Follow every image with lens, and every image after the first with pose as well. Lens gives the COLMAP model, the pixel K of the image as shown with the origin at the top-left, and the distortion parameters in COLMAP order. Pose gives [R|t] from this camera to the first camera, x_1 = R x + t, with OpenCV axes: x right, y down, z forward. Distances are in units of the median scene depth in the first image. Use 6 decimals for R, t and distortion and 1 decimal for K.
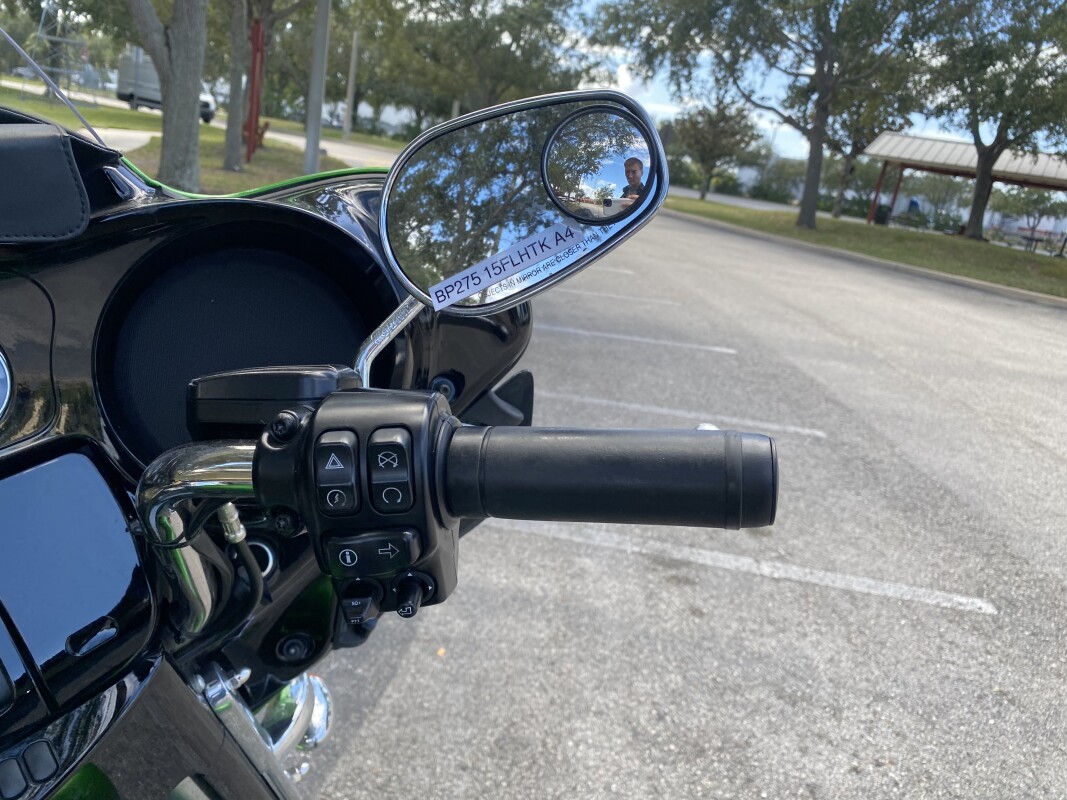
lens RADIAL K [[823.0, 0, 528.6], [0, 823.0, 404.0], [0, 0, 1]] dist [0.002463, -0.011283]
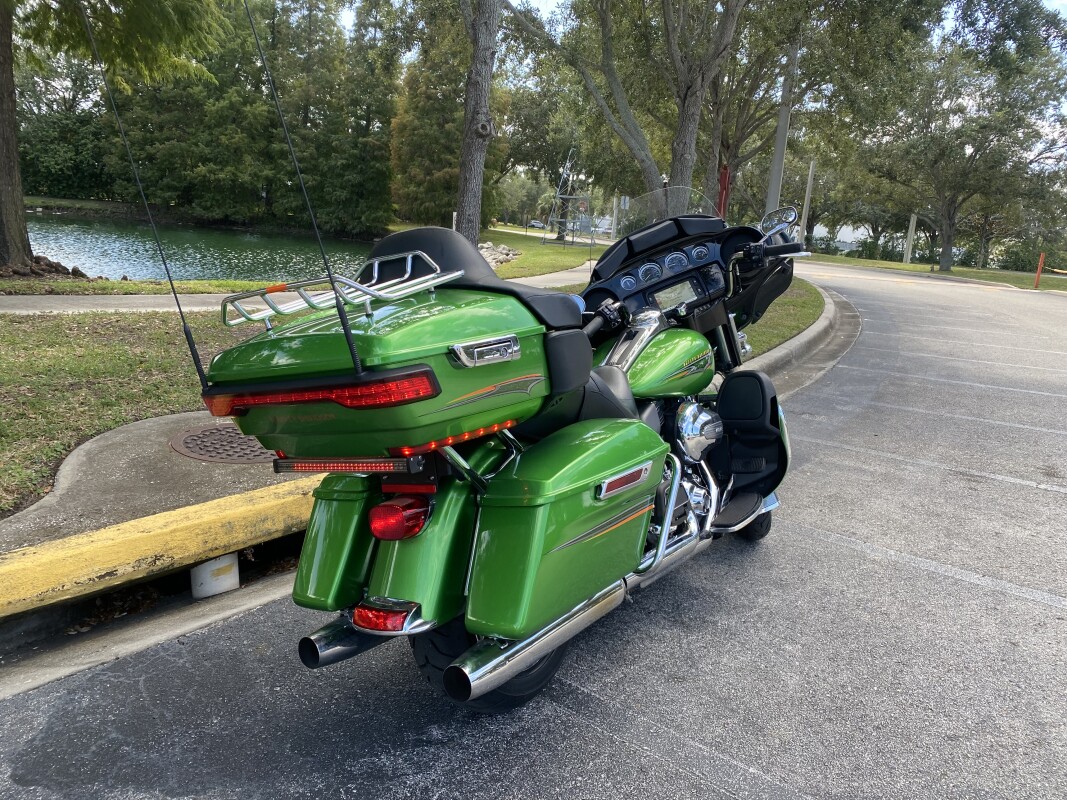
lens RADIAL K [[823.0, 0, 528.6], [0, 823.0, 404.0], [0, 0, 1]] dist [0.002463, -0.011283]
pose [[0.862553, 0.019558, -0.505588, 0.027092], [-0.091947, 0.988673, -0.118620, 0.033270], [0.497542, 0.148804, 0.854582, -0.082254]]
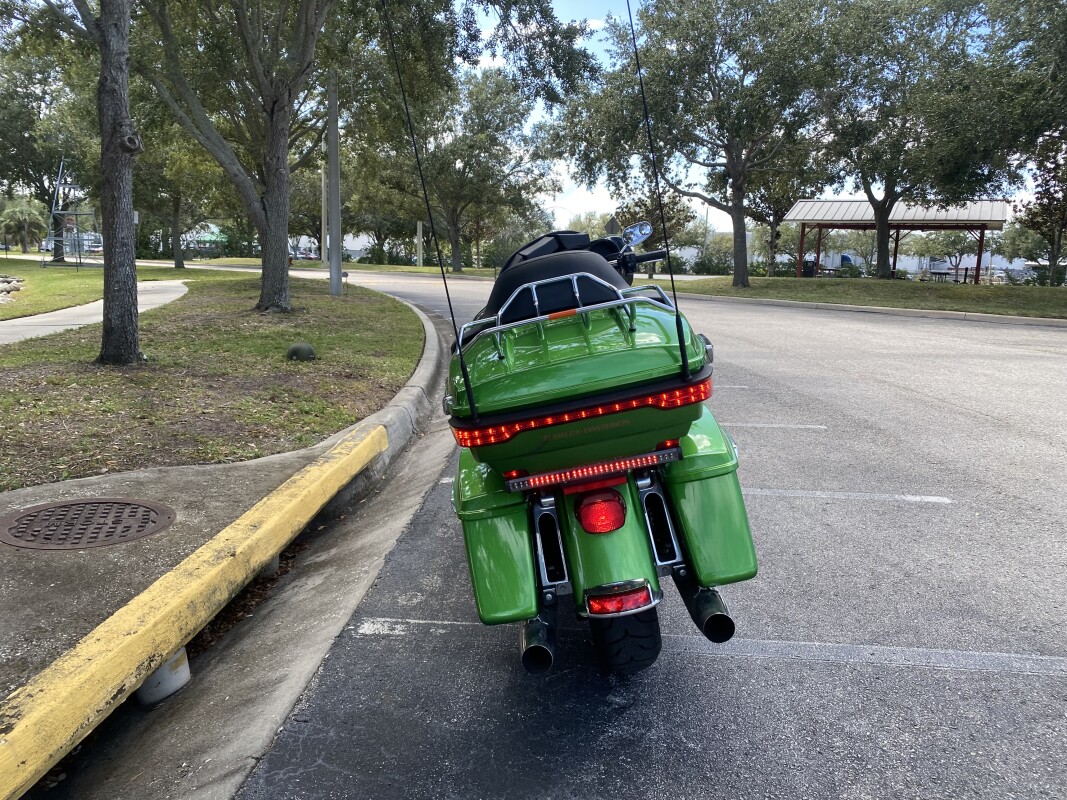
lens RADIAL K [[823.0, 0, 528.6], [0, 823.0, 404.0], [0, 0, 1]] dist [0.002463, -0.011283]
pose [[0.990054, -0.135360, 0.038350, -0.024140], [0.138979, 0.983346, -0.117112, 0.033609], [-0.021859, 0.121277, 0.992378, -0.104063]]
